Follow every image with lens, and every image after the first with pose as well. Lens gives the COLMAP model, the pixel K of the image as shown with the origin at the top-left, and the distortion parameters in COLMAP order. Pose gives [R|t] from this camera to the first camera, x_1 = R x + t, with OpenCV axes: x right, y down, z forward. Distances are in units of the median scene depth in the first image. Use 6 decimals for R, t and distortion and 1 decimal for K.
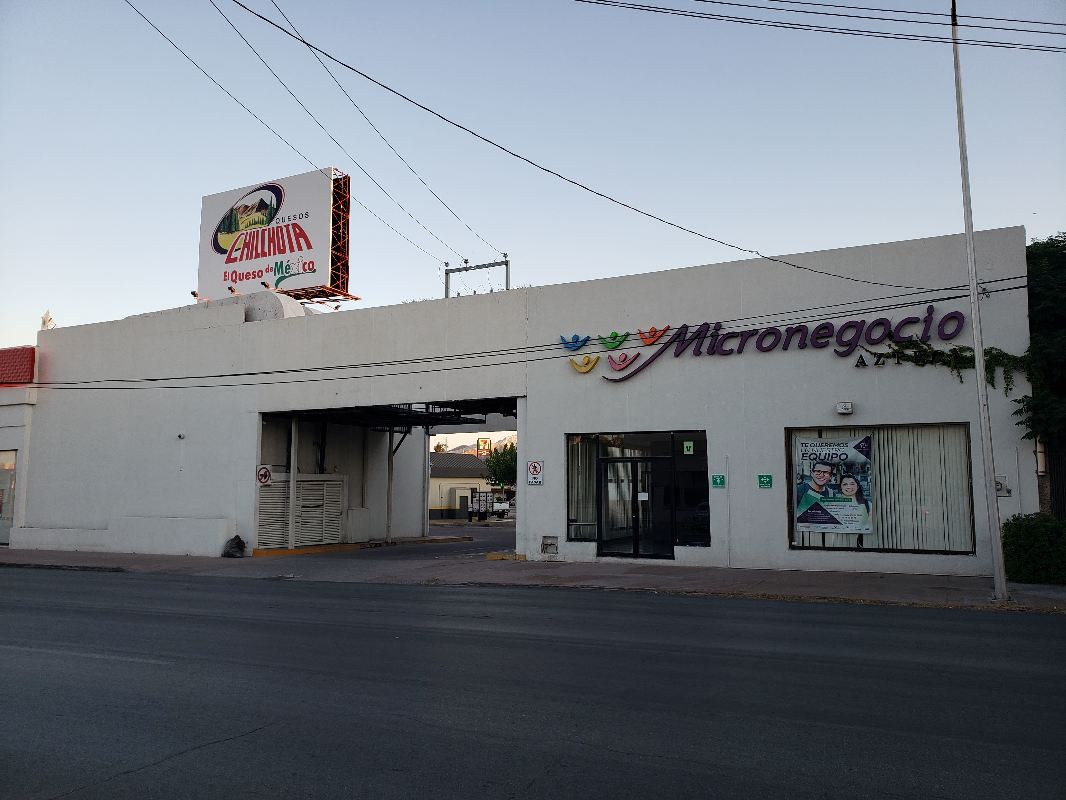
lens RADIAL K [[824.4, 0, 533.7], [0, 824.4, 402.8], [0, 0, 1]] dist [0.038094, -0.025658]
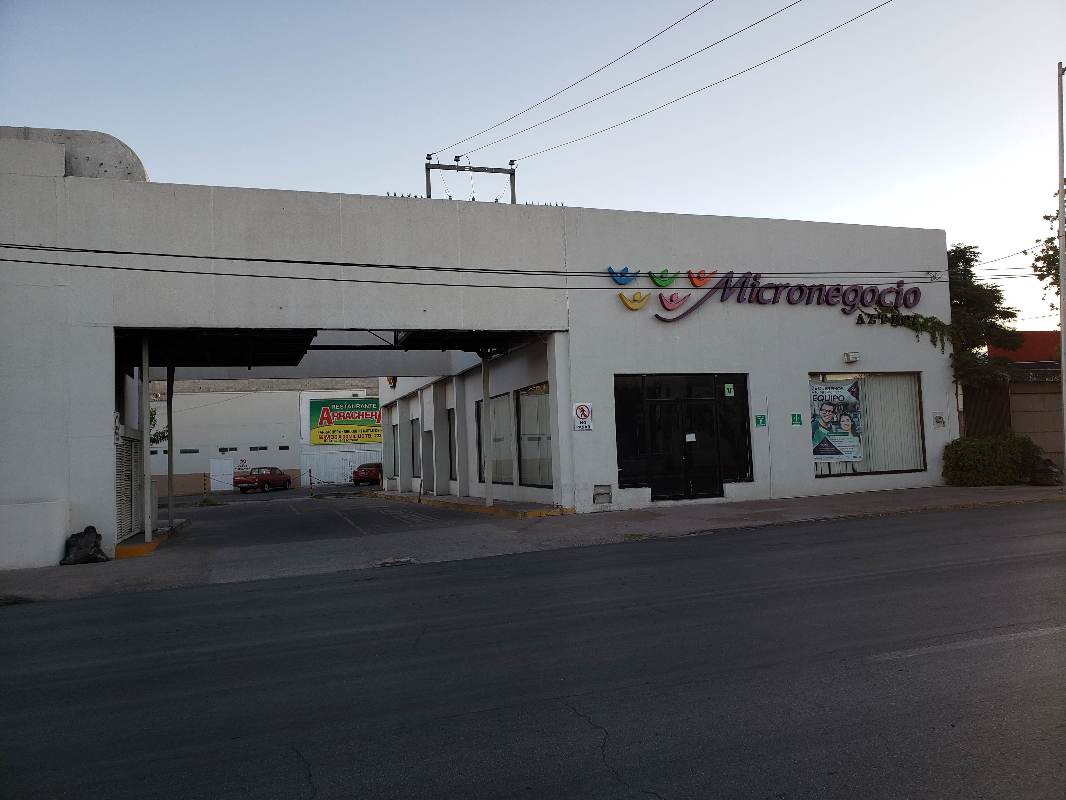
lens RADIAL K [[824.4, 0, 534.6], [0, 824.4, 393.1], [0, 0, 1]] dist [0.038094, -0.025658]
pose [[0.700798, 0.010701, 0.713279, -0.743540], [-0.041430, 0.998810, 0.025720, 0.042614], [-0.712155, -0.047575, 0.700408, 0.448856]]
